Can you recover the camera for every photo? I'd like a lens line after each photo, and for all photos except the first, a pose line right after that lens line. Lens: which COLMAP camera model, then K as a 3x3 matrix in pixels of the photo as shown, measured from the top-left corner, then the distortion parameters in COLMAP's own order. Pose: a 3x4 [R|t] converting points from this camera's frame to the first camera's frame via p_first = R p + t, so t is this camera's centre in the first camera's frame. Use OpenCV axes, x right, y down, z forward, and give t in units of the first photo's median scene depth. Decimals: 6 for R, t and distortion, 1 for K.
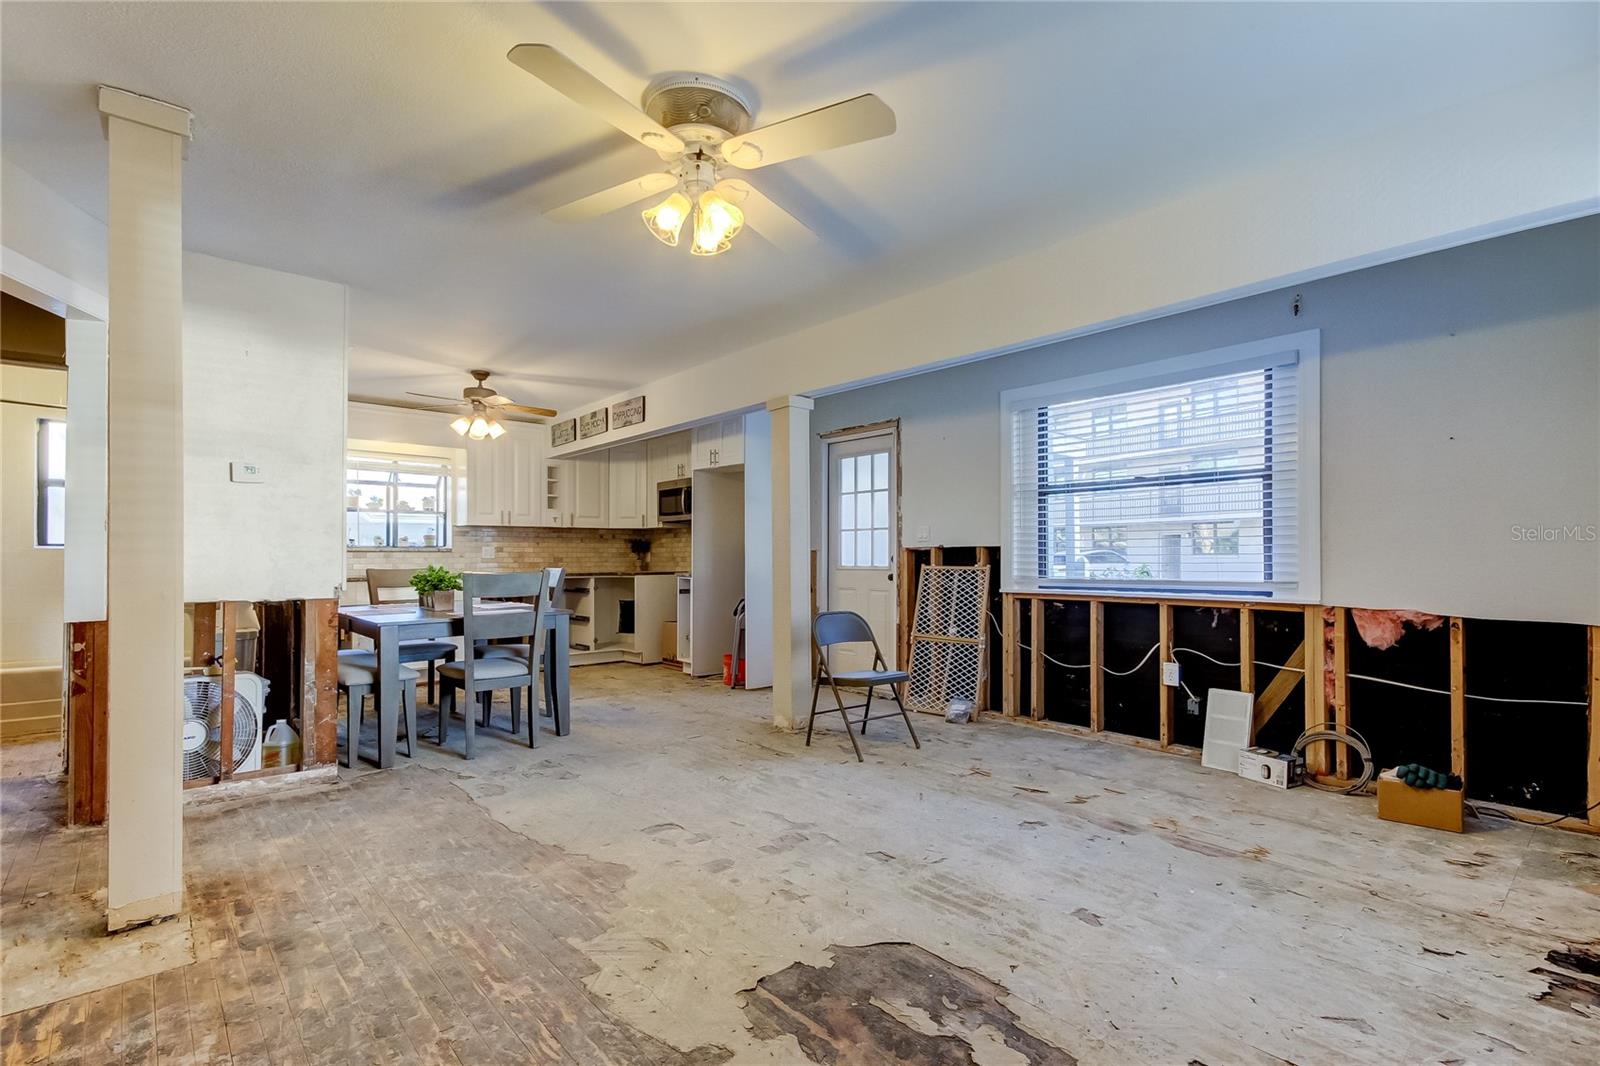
lens RADIAL K [[738.4, 0, 744.9], [0, 738.4, 544.2], [0, 0, 1]] dist [0.019347, -0.005590]
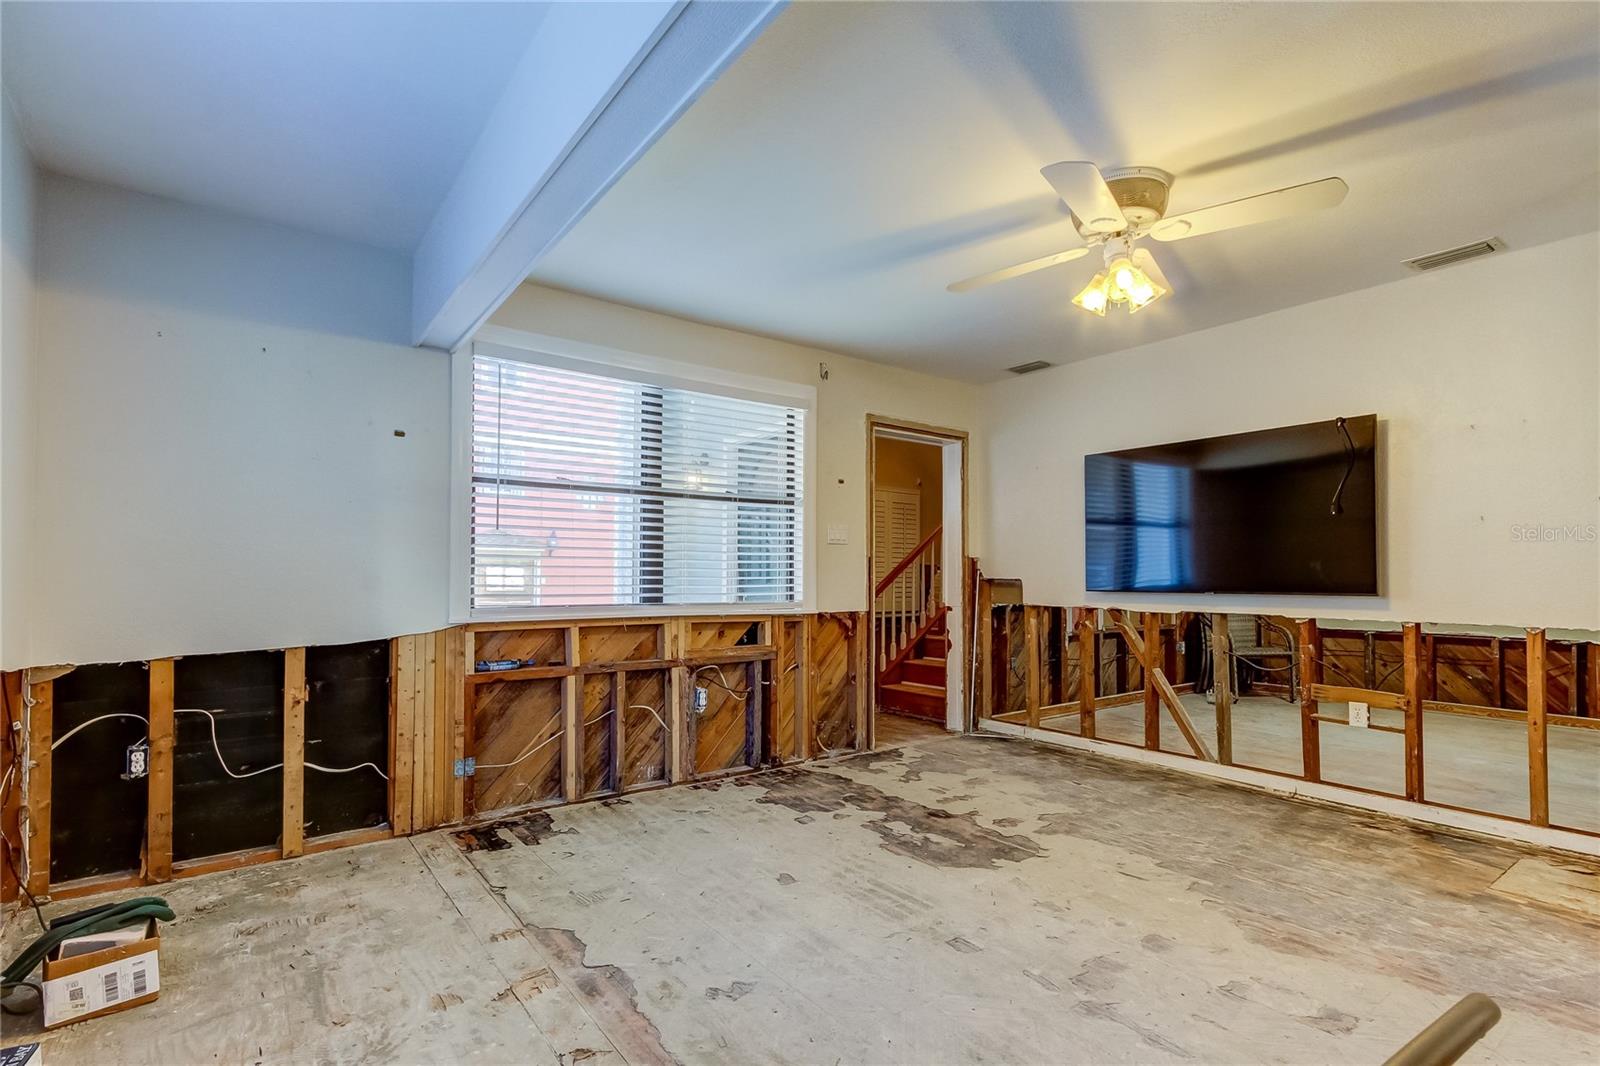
lens RADIAL K [[738.4, 0, 757.7], [0, 738.4, 566.3], [0, 0, 1]] dist [0.019347, -0.005590]
pose [[-0.997851, 0.000947, 0.065523, 0.138211], [-0.001591, 0.999251, -0.038673, 0.013168], [-0.065511, -0.038694, -0.997101, 0.718071]]
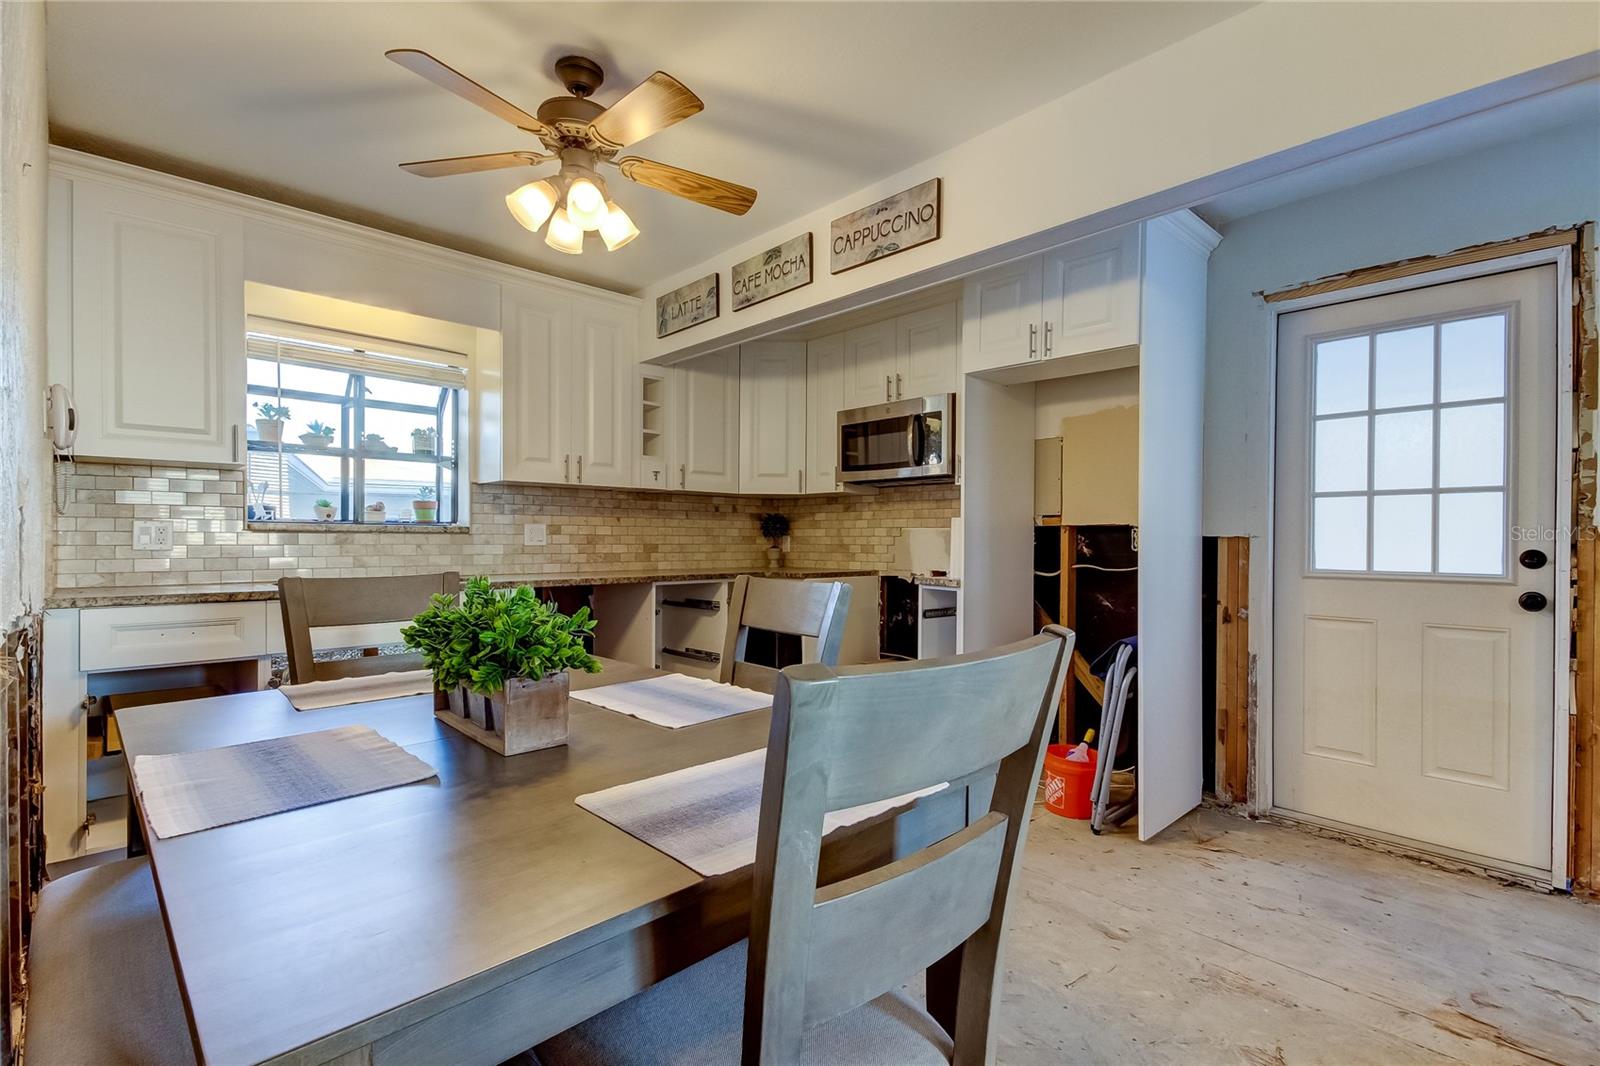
lens RADIAL K [[738.4, 0, 756.5], [0, 738.4, 532.4], [0, 0, 1]] dist [0.019347, -0.005590]
pose [[0.998918, 0.006741, 0.046016, -0.225755], [-0.007205, 0.999925, 0.009926, 0.003146], [-0.045946, -0.010246, 0.998891, 0.487252]]
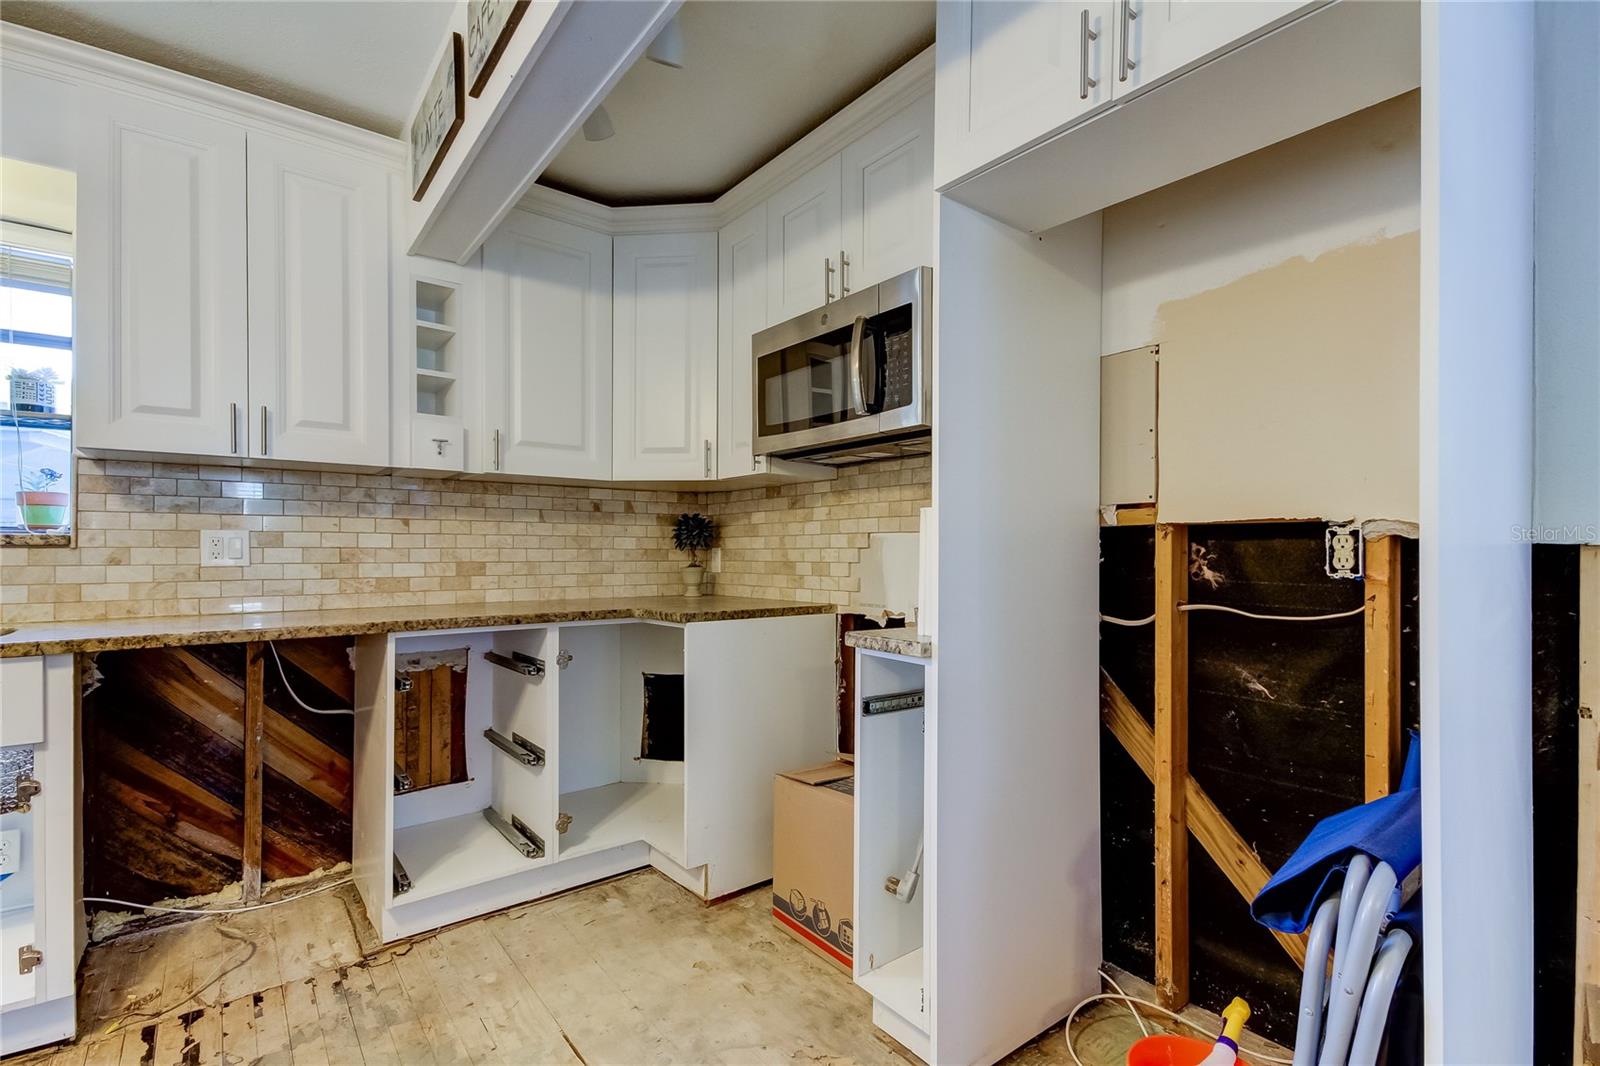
lens RADIAL K [[738.4, 0, 762.1], [0, 738.4, 544.2], [0, 0, 1]] dist [0.019347, -0.005590]
pose [[0.999414, 0.001194, -0.034216, -0.113799], [-0.000876, 0.999956, 0.009326, 0.006695], [0.034226, -0.009290, 0.999371, 0.739549]]
